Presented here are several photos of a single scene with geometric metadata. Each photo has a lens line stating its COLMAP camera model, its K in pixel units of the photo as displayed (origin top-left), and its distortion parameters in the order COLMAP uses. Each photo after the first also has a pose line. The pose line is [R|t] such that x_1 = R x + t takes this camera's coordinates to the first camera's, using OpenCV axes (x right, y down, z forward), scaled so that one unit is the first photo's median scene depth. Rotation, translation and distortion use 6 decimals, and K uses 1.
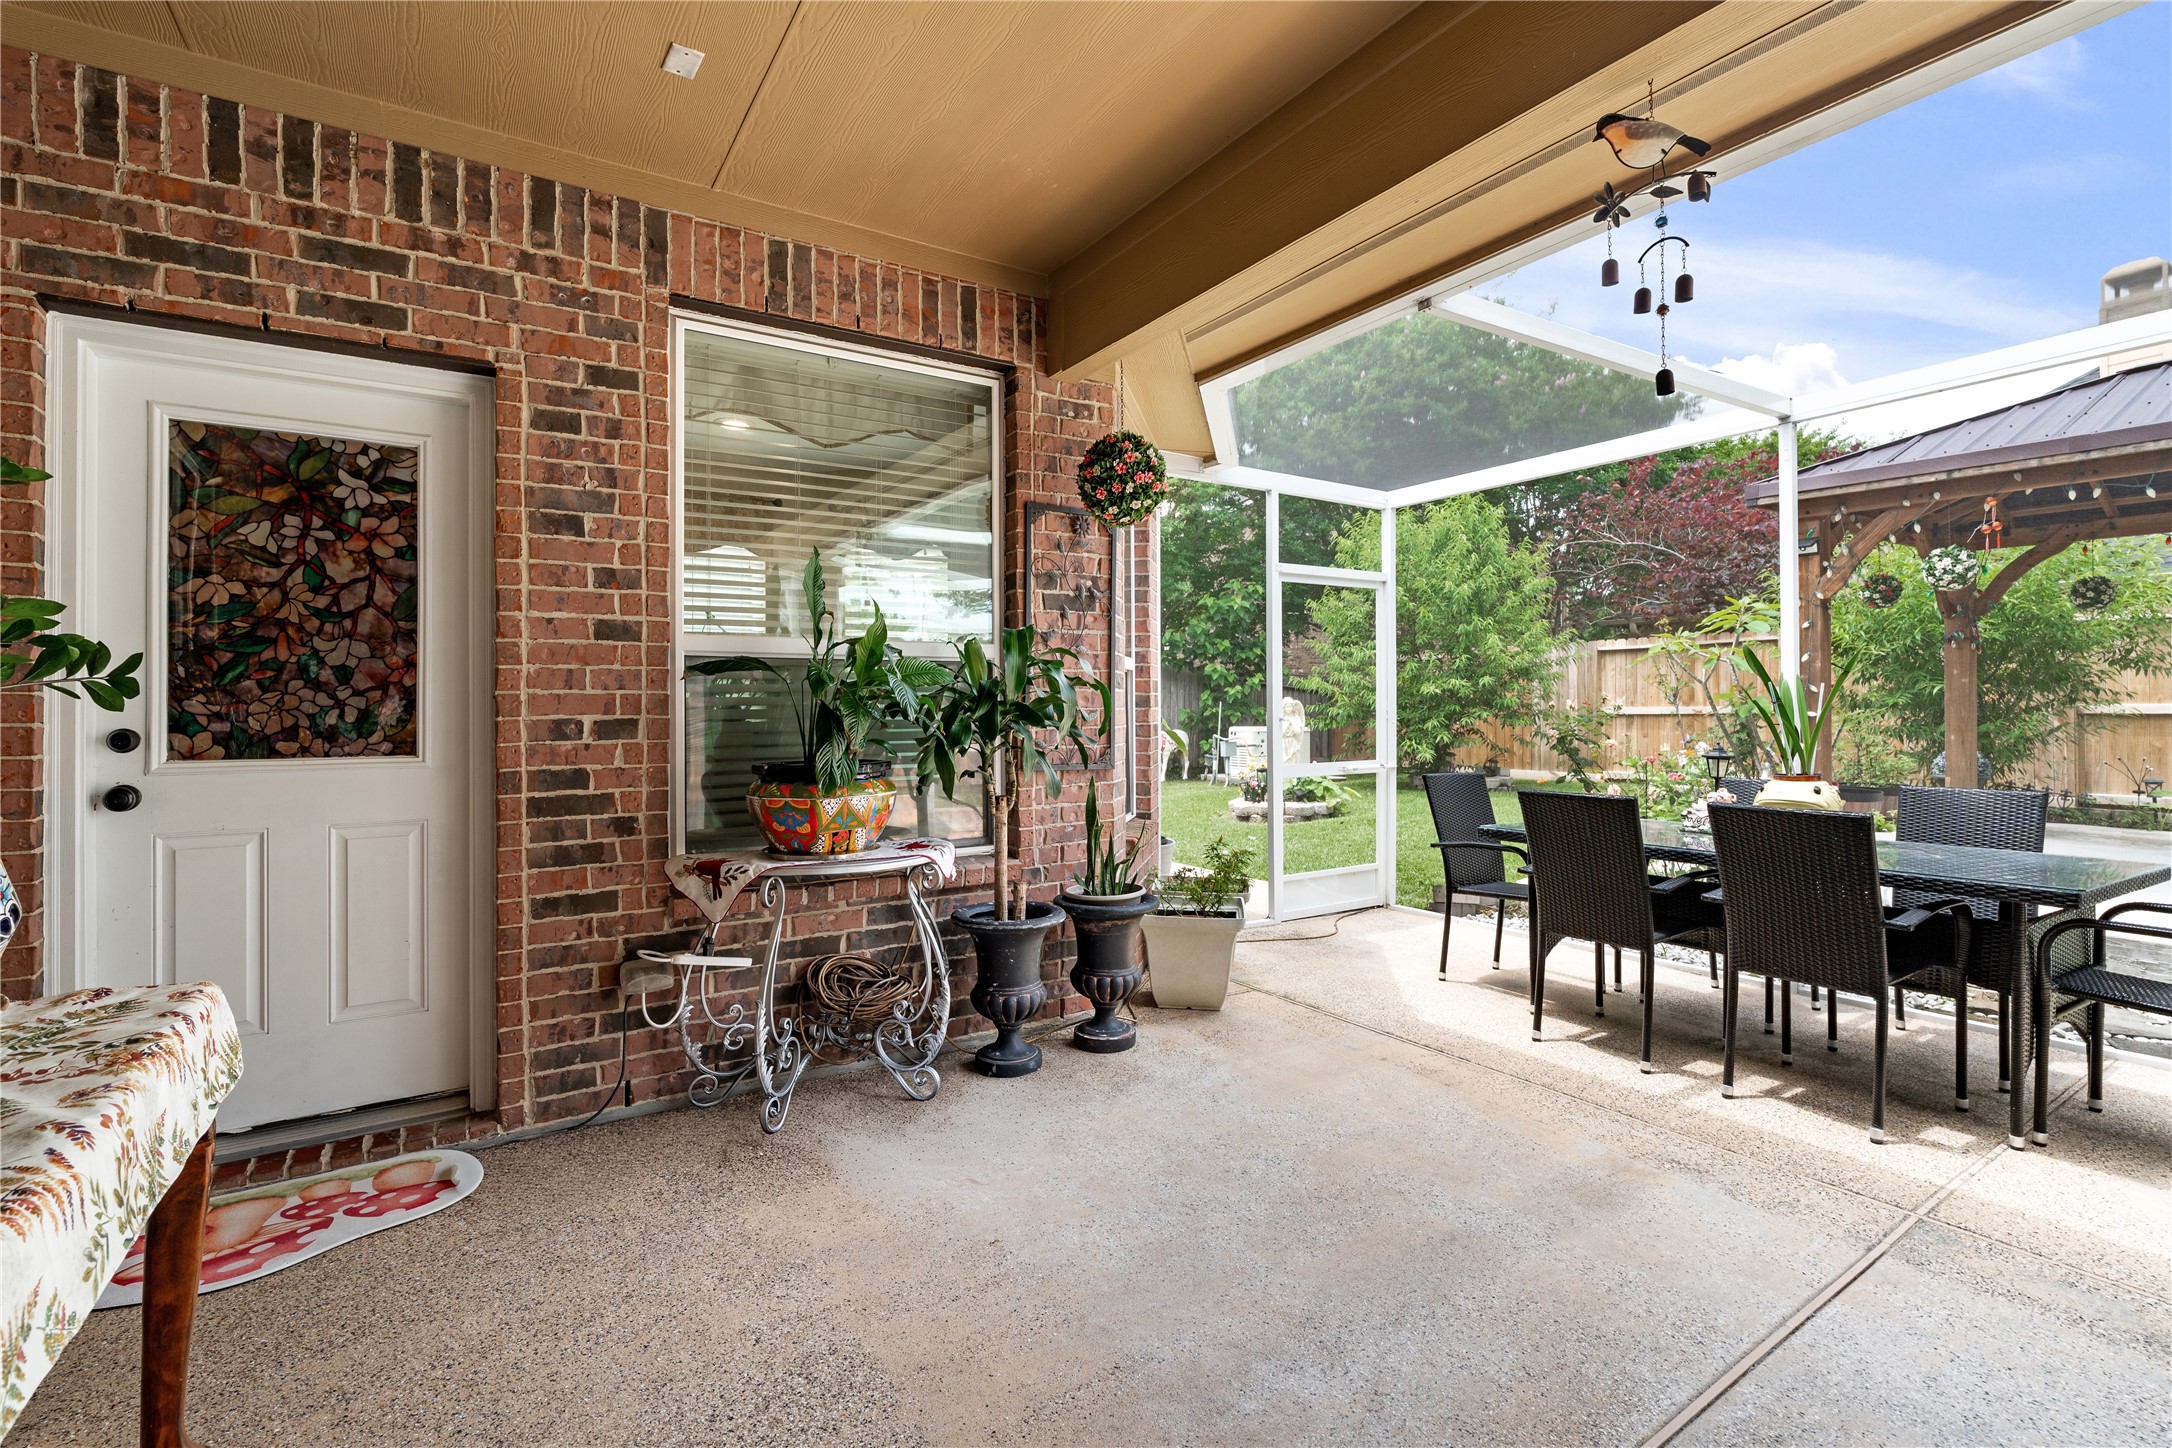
lens RADIAL K [[976.2, 0, 1097.7], [0, 976.2, 703.0], [0, 0, 1]] dist [-0.010634, 0.004459]
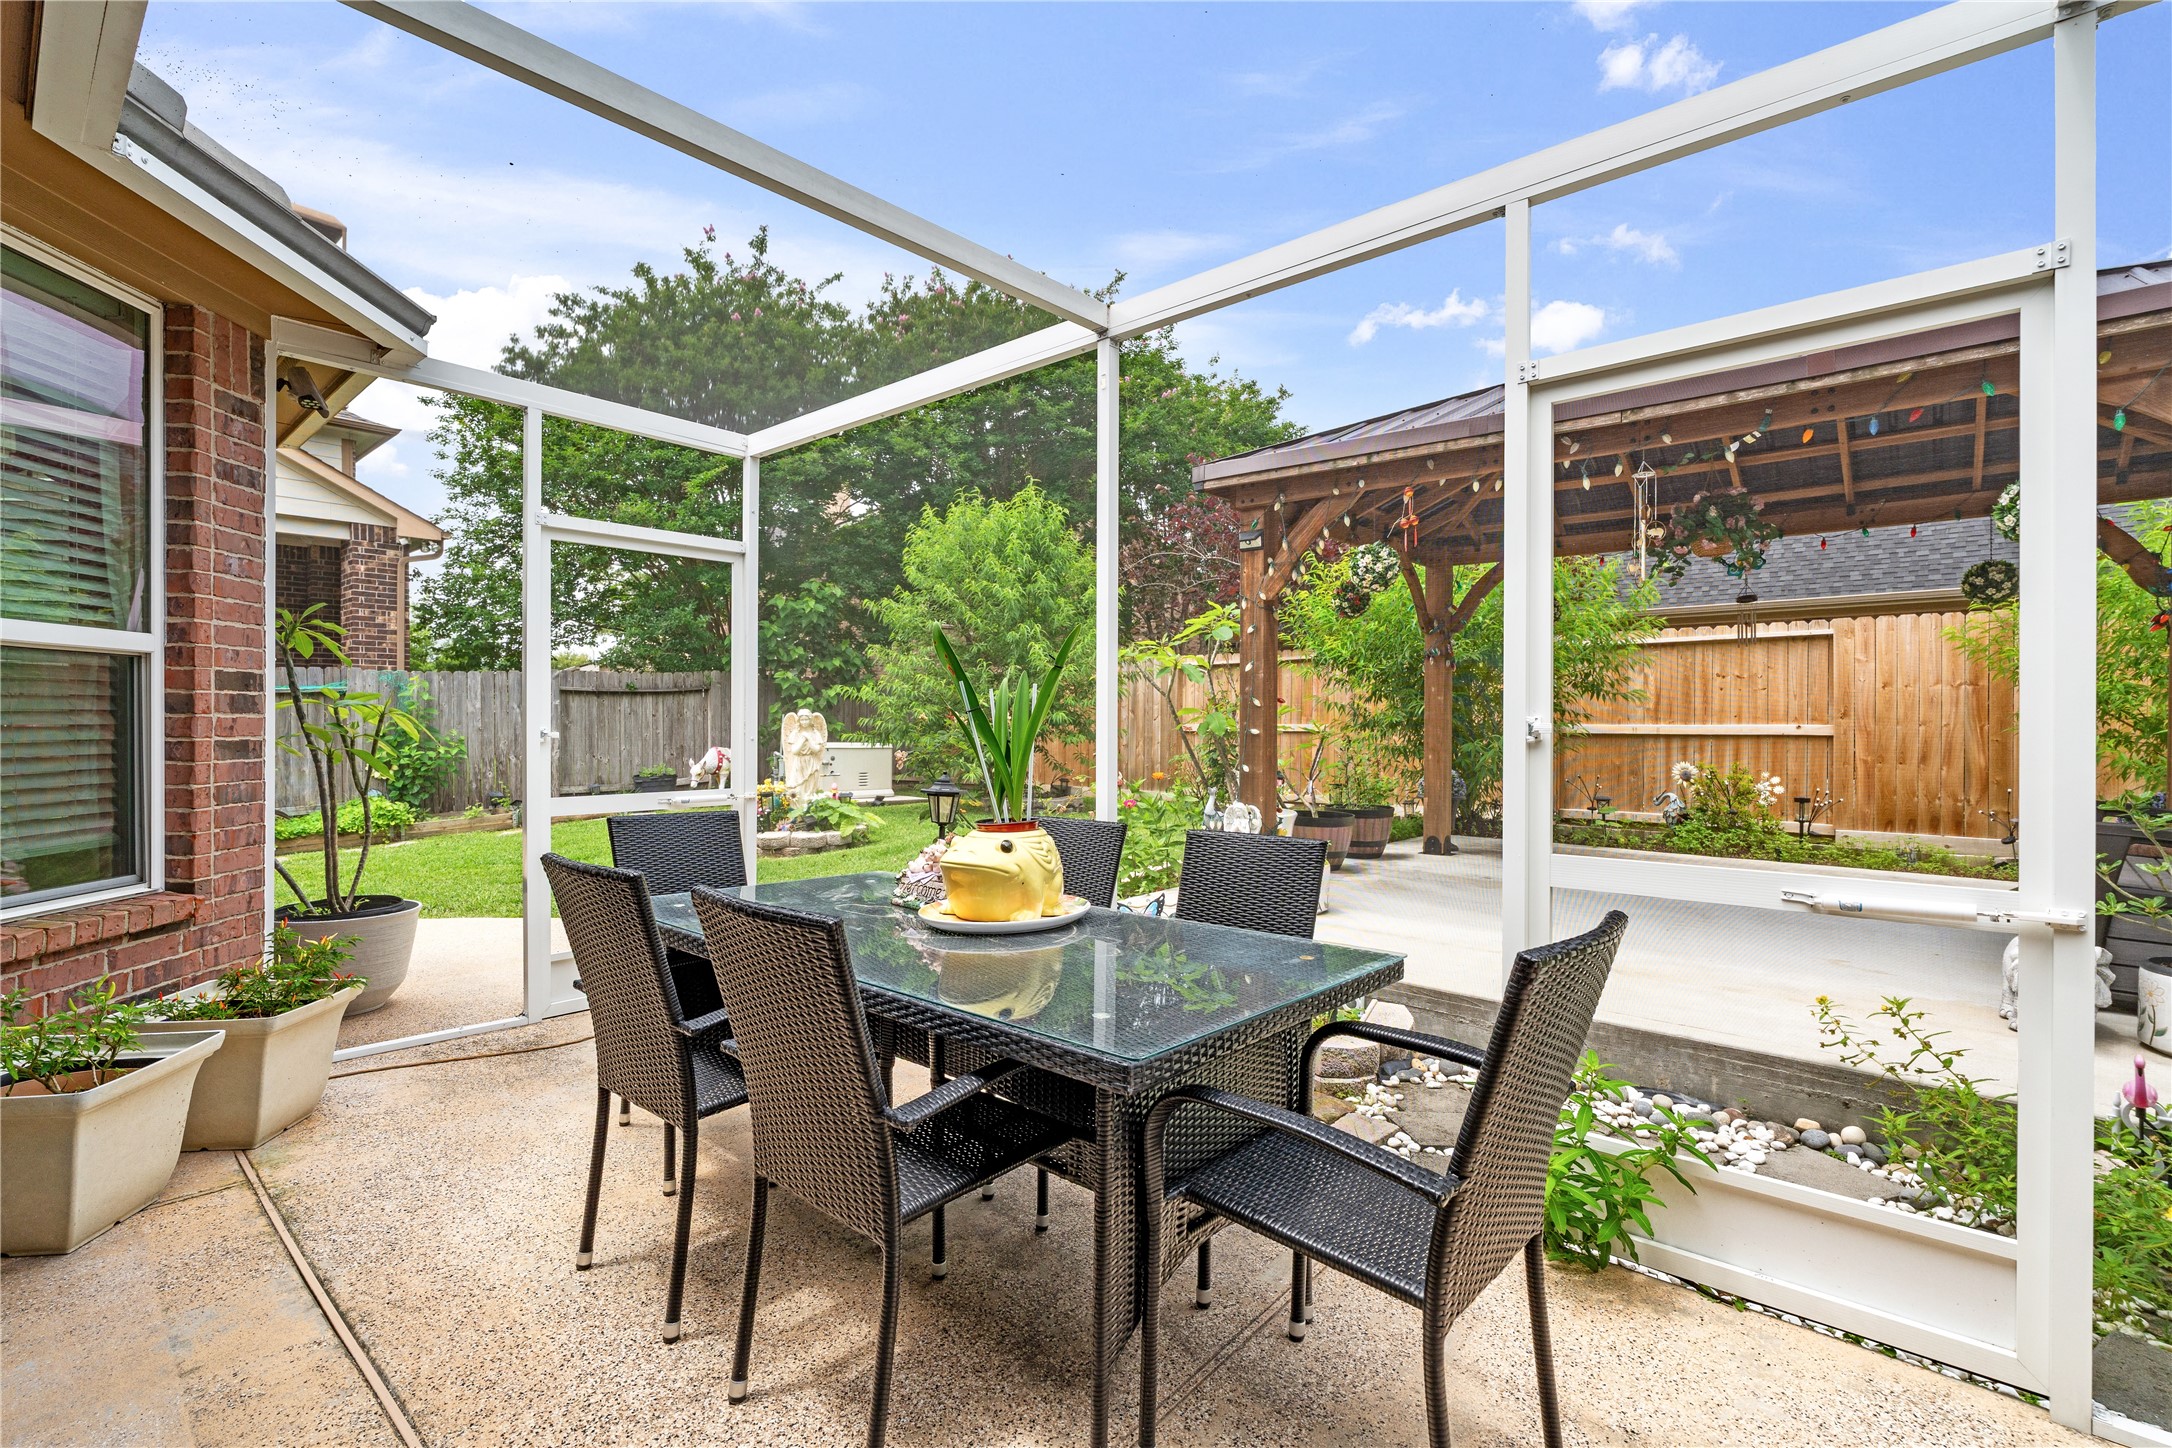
lens RADIAL K [[976.2, 0, 1068.9], [0, 976.2, 731.8], [0, 0, 1]] dist [-0.010634, 0.004459]
pose [[0.961676, 0.006281, 0.274117, 0.350925], [-0.009880, 0.999882, 0.011754, 0.002903], [-0.274011, -0.014011, 0.961624, 0.210329]]
